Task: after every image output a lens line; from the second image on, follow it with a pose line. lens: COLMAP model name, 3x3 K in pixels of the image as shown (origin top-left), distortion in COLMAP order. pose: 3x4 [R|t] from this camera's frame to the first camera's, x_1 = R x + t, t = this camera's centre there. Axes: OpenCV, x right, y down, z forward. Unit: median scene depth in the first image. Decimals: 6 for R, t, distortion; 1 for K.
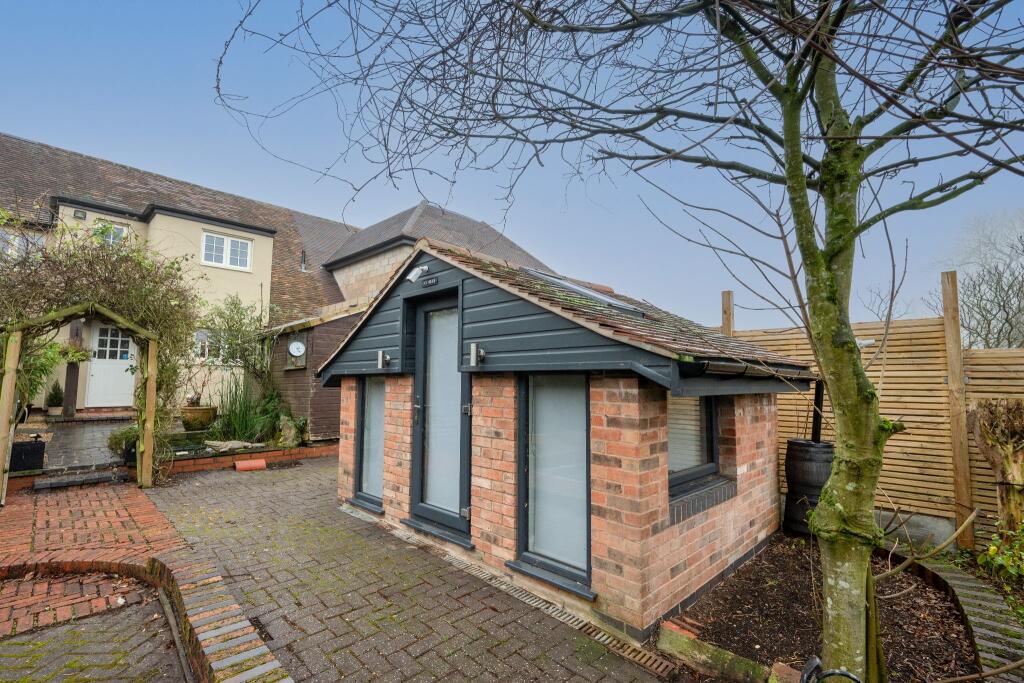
lens RADIAL K [[463.3, 0, 512.0], [0, 463.3, 341.5], [0, 0, 1]] dist [-0.000330, 0.000010]
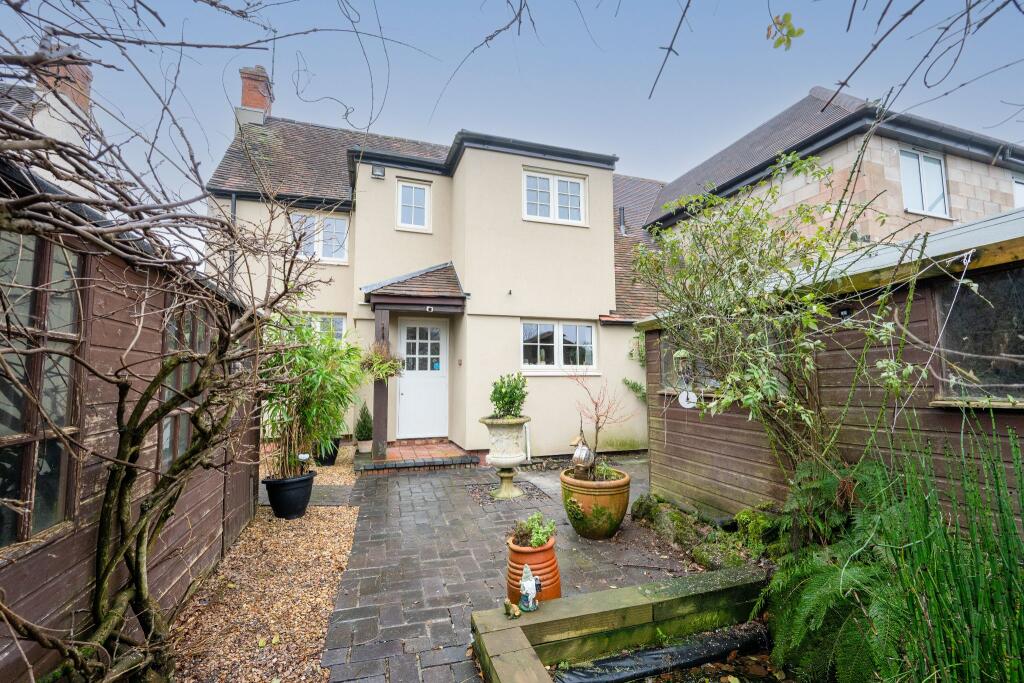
lens RADIAL K [[440.1, 0, 512.0], [0, 440.1, 341.5], [0, 0, 1]] dist [-0.000119, -0.000008]
pose [[0.889266, -0.051189, -0.454517, -0.441355], [0.051404, 0.998607, -0.011893, 0.009033], [0.454493, -0.012788, 0.890658, 0.471842]]
